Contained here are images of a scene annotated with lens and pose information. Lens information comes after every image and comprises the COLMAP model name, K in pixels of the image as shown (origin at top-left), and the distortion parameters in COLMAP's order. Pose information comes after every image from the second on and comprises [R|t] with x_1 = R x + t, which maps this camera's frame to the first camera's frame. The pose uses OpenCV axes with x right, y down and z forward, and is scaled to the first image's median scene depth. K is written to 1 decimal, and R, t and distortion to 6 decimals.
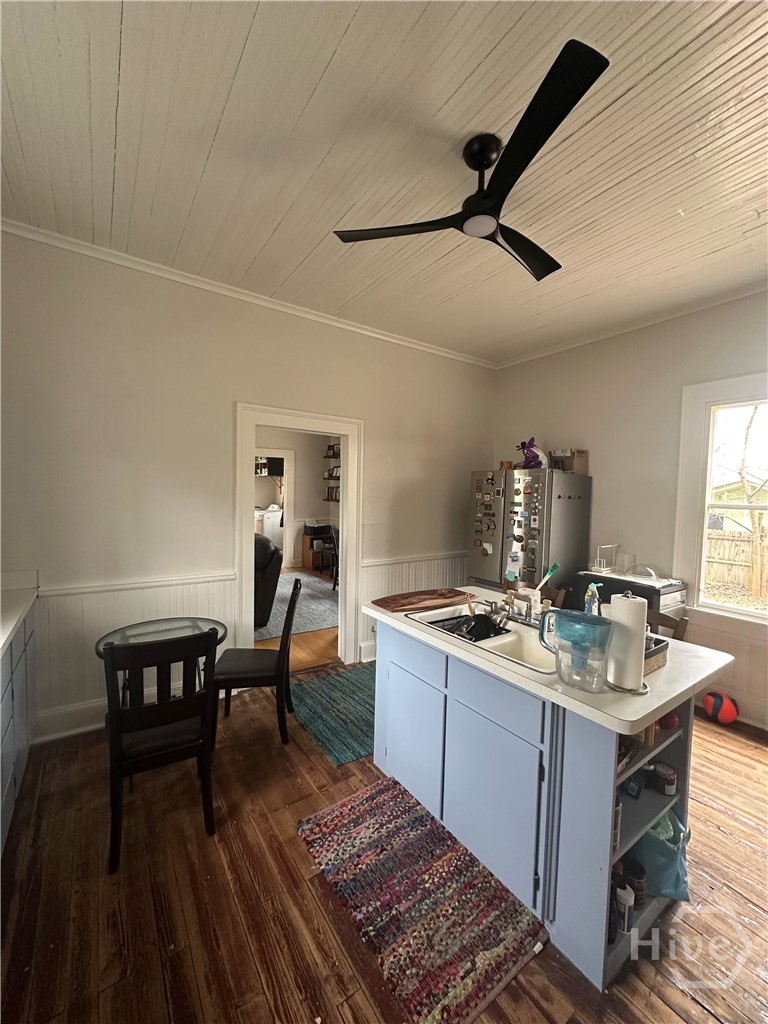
lens RADIAL K [[407.9, 0, 384.0], [0, 407.9, 512.0], [0, 0, 1]] dist [-0.002201, -0.000151]
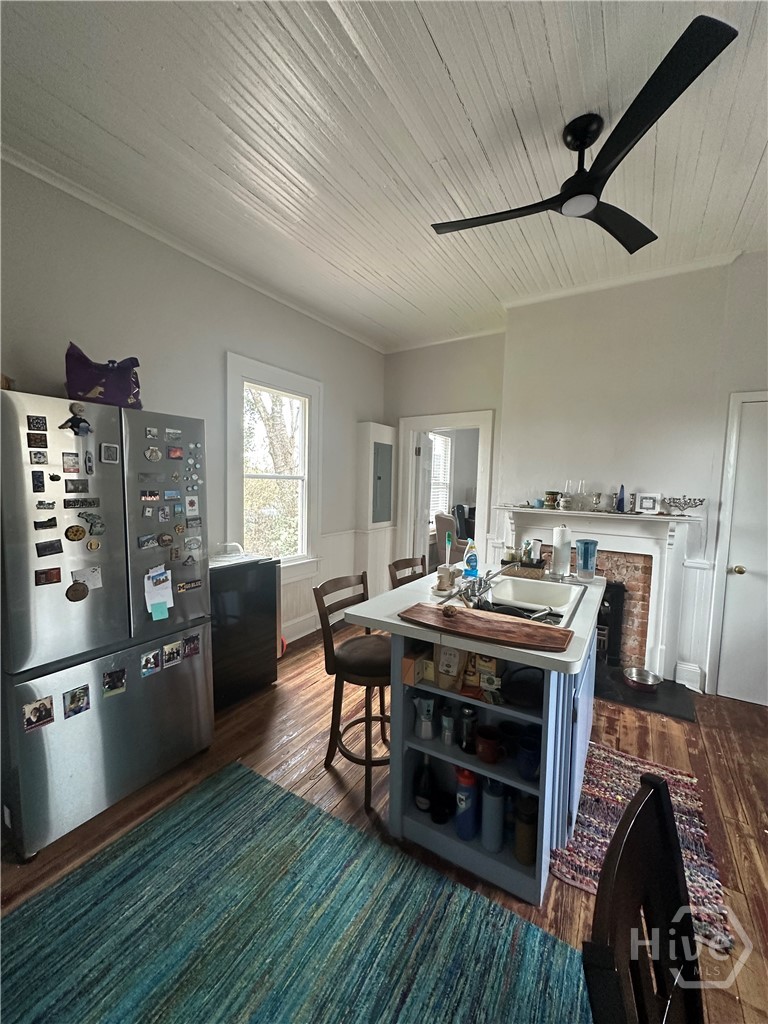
lens RADIAL K [[407.9, 0, 384.0], [0, 407.9, 512.0], [0, 0, 1]] dist [-0.002201, -0.000151]
pose [[-0.394214, -0.098717, 0.913701, -0.390892], [0.019863, 0.993067, 0.115862, -0.042205], [-0.918804, 0.063823, -0.389520, 1.285453]]
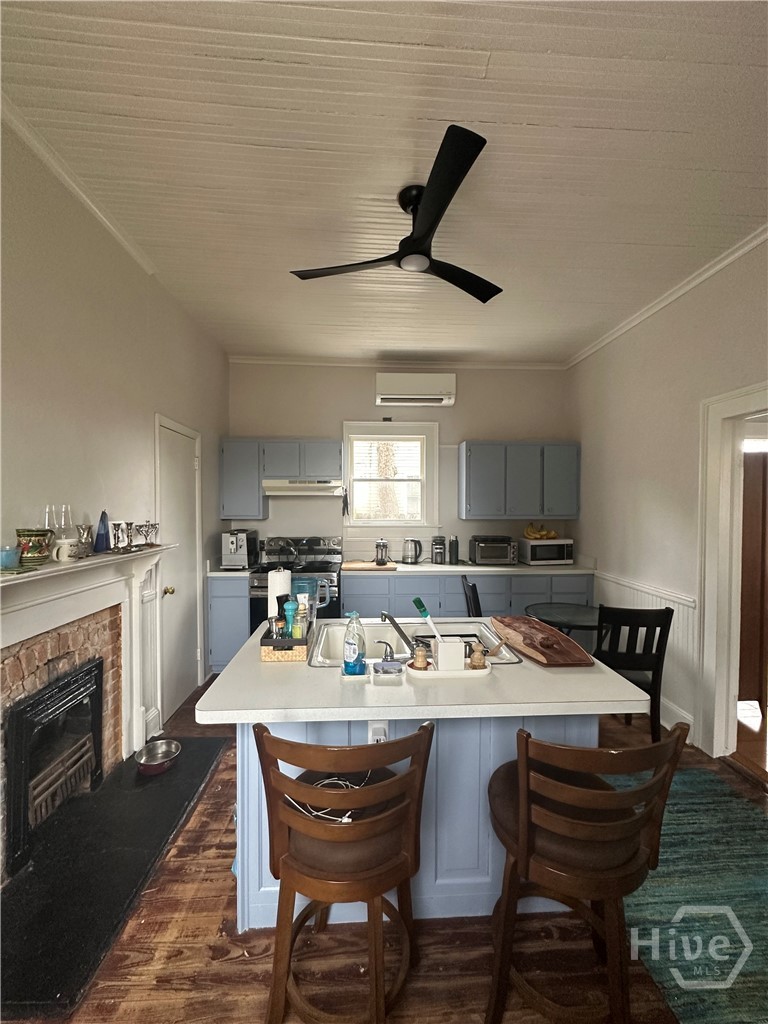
lens RADIAL K [[406.4, 0, 384.0], [0, 406.4, 512.0], [0, 0, 1]] dist [-0.008874, 0.000120]
pose [[-0.531073, -0.014043, -0.847210, 0.844888], [-0.064287, 0.997649, 0.023761, -0.023796], [0.844884, 0.067084, -0.530727, 1.067326]]
